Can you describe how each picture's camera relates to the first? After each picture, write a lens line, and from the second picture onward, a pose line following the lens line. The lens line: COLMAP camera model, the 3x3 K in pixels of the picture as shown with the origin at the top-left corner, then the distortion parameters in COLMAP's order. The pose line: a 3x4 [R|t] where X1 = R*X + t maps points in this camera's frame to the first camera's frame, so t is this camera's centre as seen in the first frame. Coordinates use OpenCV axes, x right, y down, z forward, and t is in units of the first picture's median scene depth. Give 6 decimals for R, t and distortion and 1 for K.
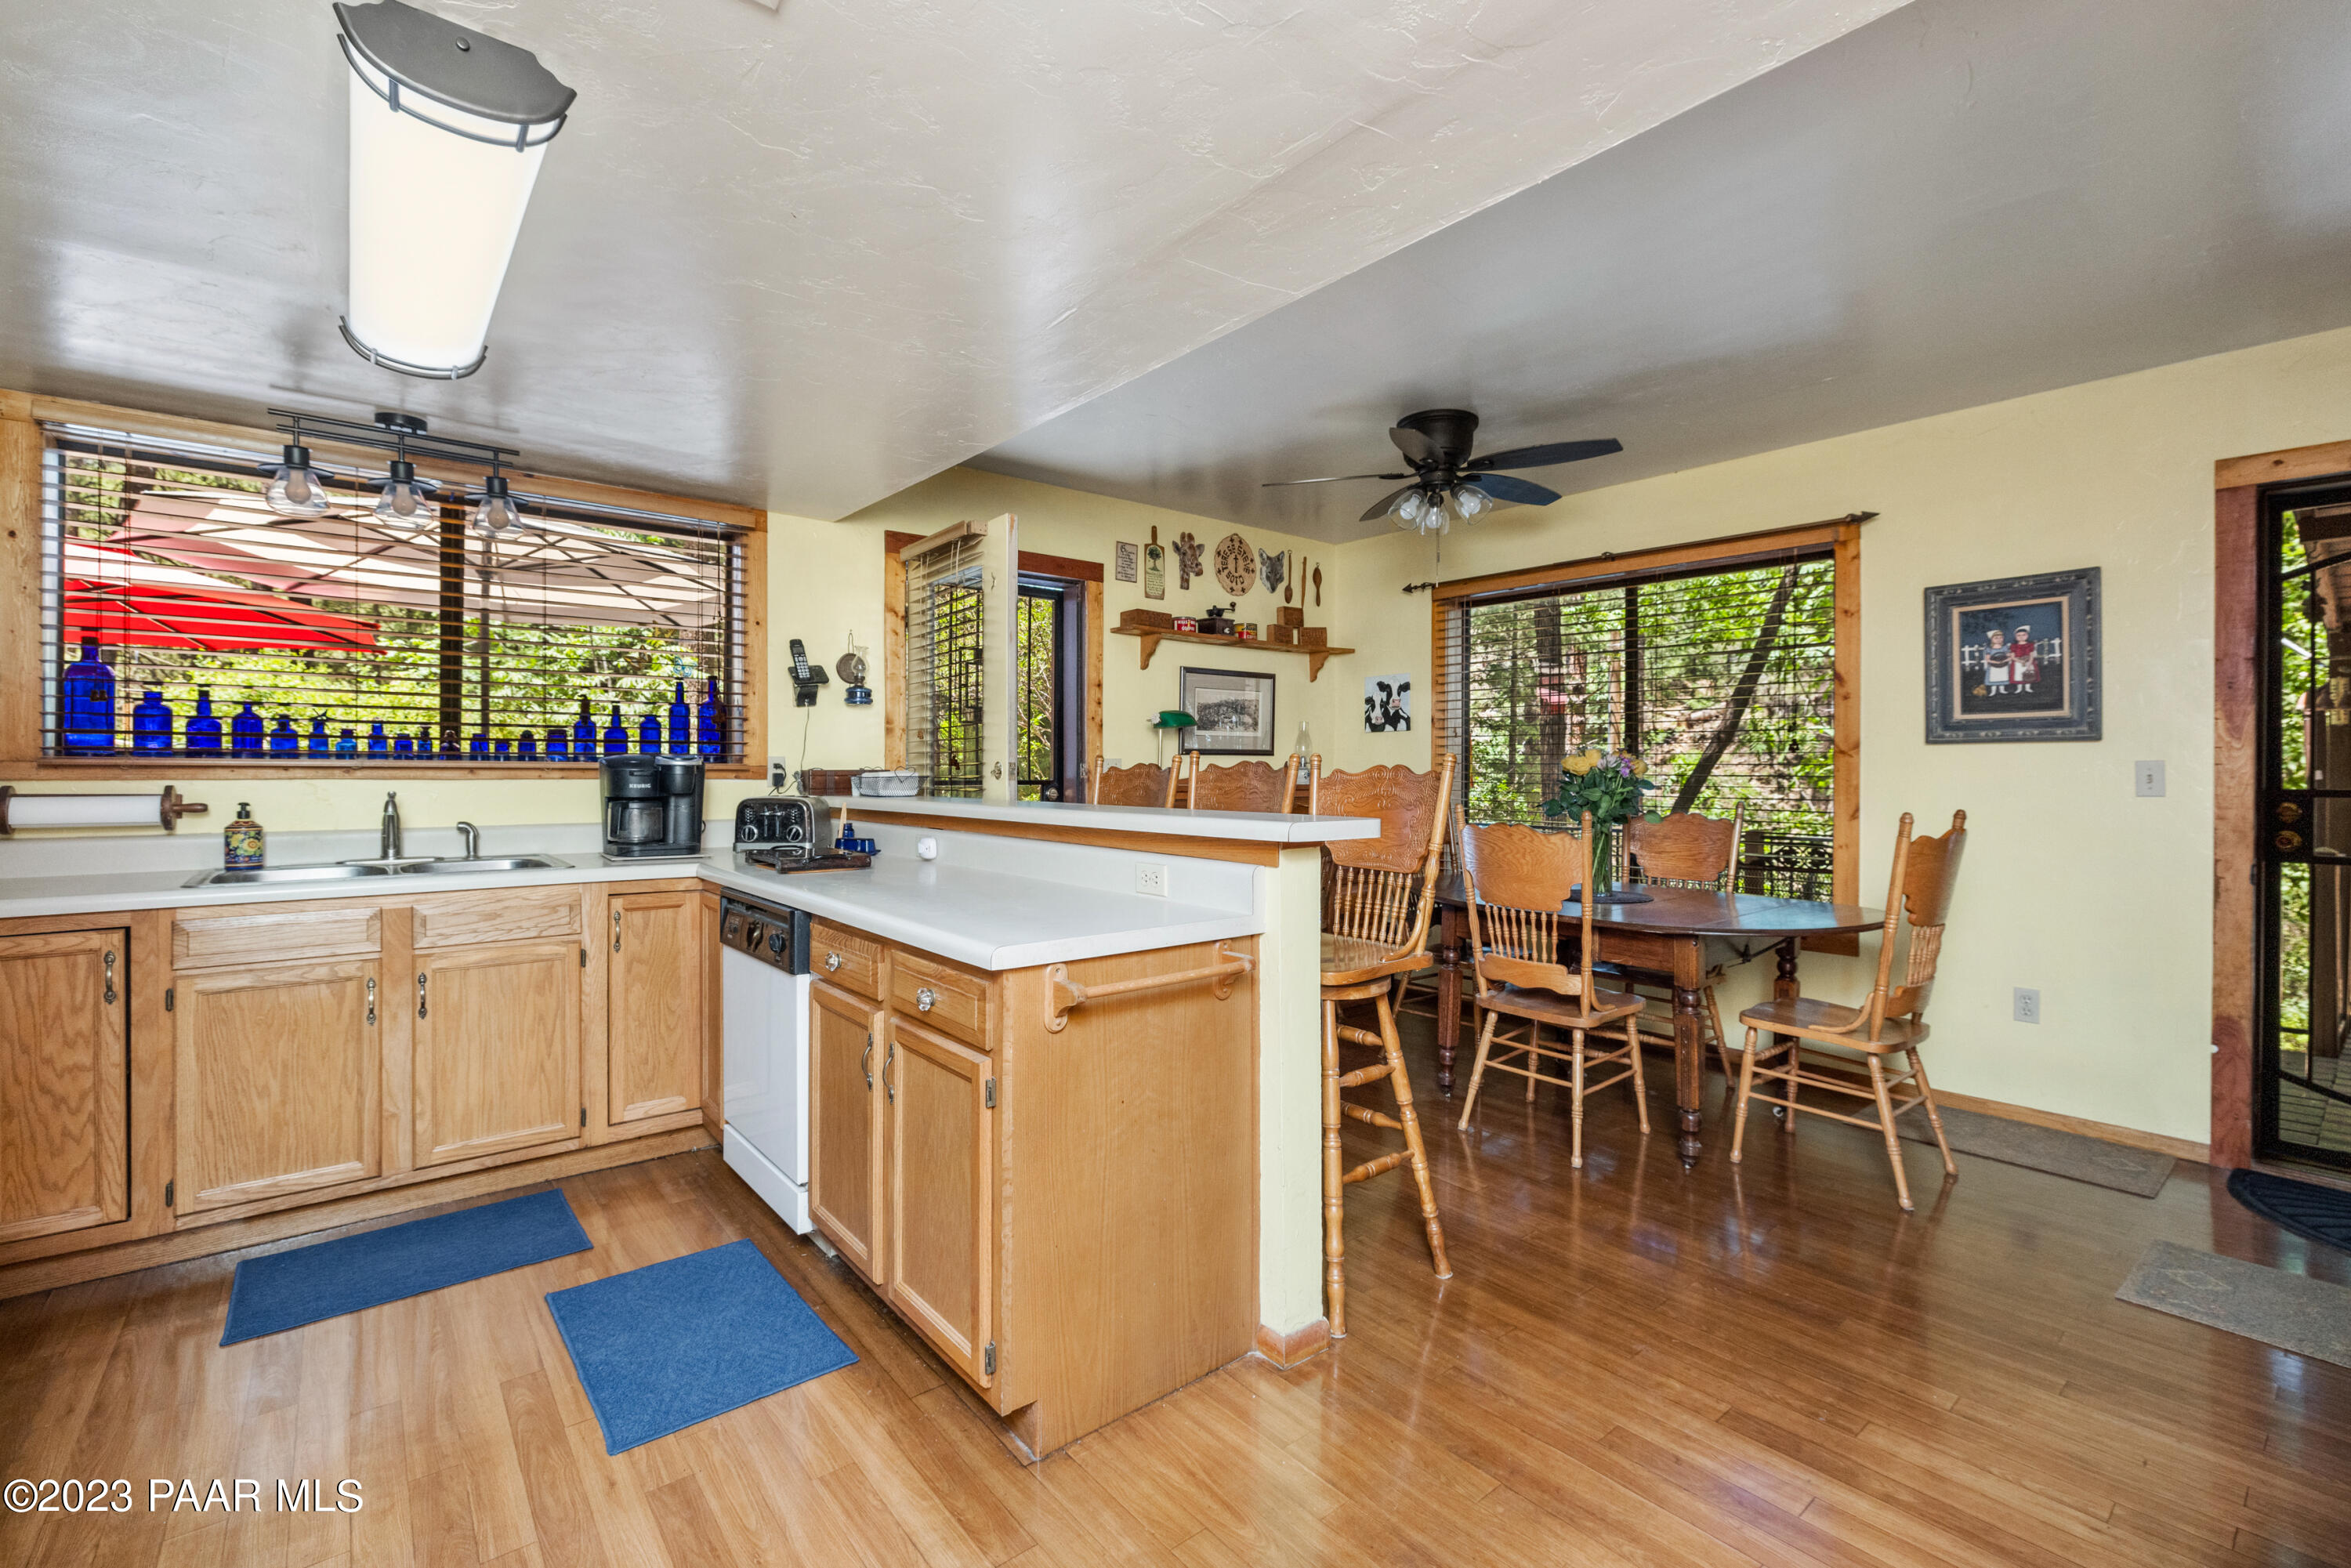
lens RADIAL K [[1010.6, 0, 1140.9], [0, 1010.6, 772.6], [0, 0, 1]] dist [0.001986, -0.000270]
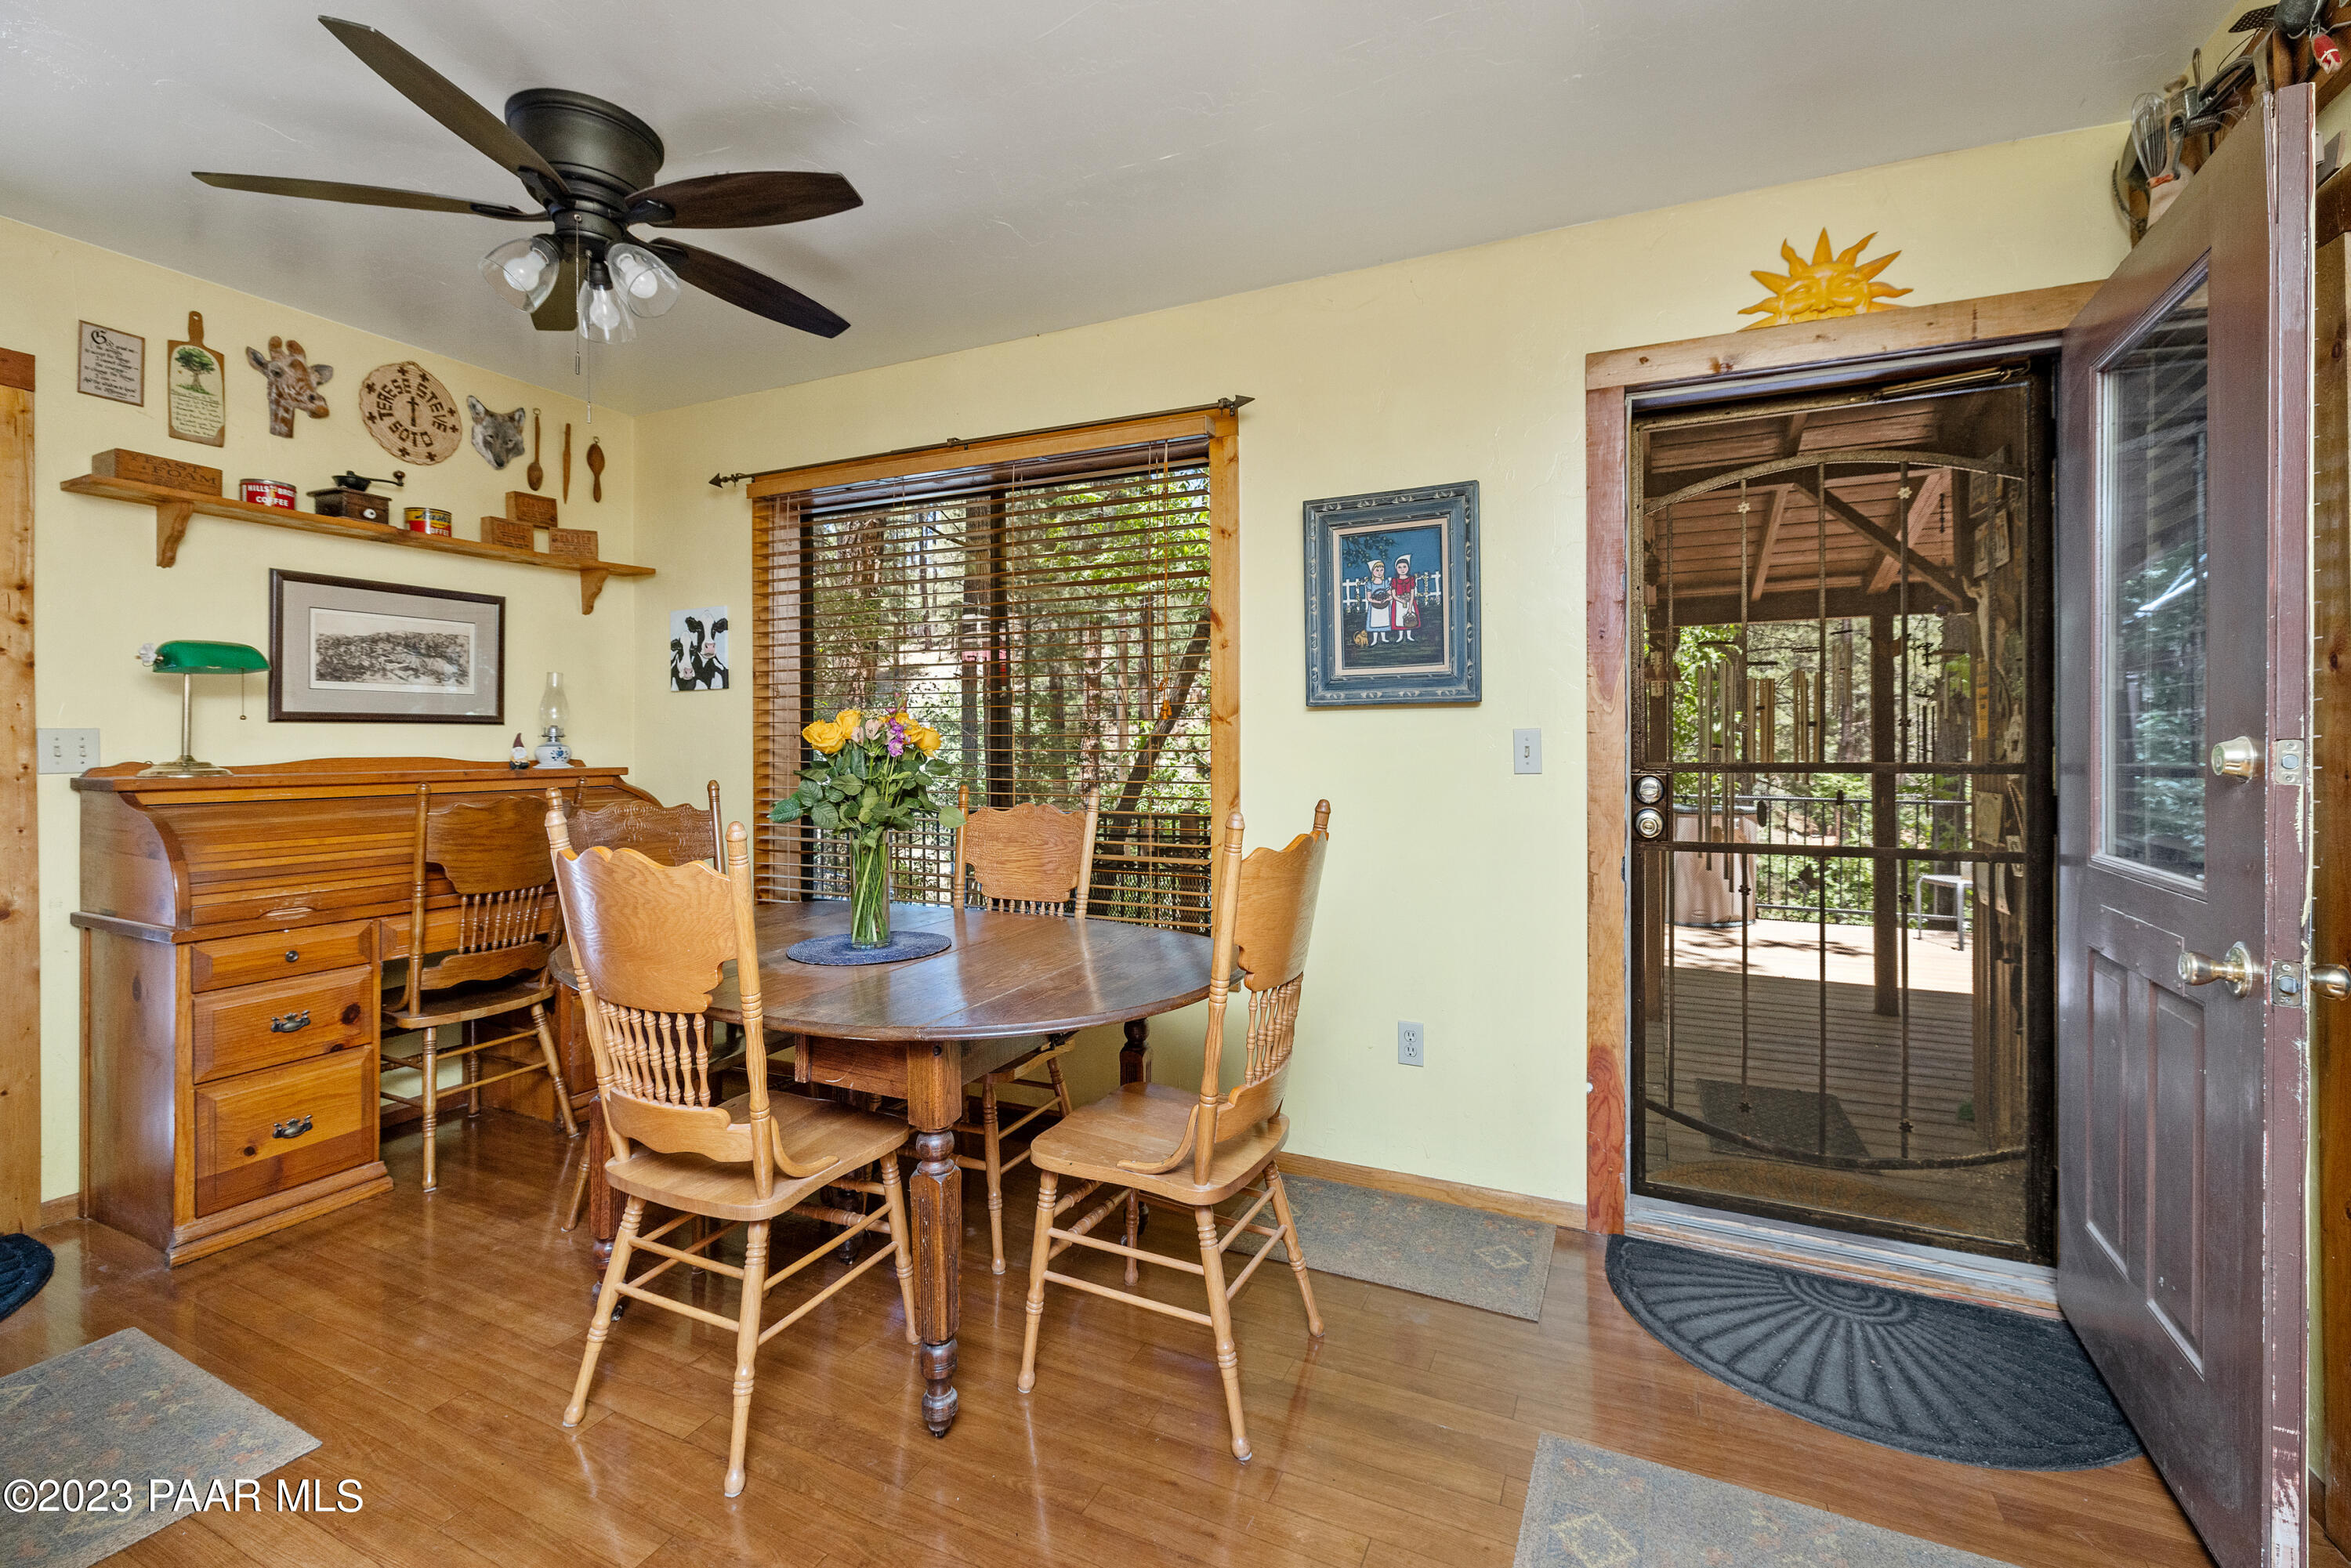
lens RADIAL K [[1003.8, 0, 1183.6], [0, 1003.8, 748.2], [0, 0, 1]] dist [0.000876, -0.000683]
pose [[0.894461, -0.007835, 0.447077, 0.360189], [0.007537, 0.999969, 0.002444, -0.000301], [-0.447082, 0.001184, 0.894492, 0.371424]]
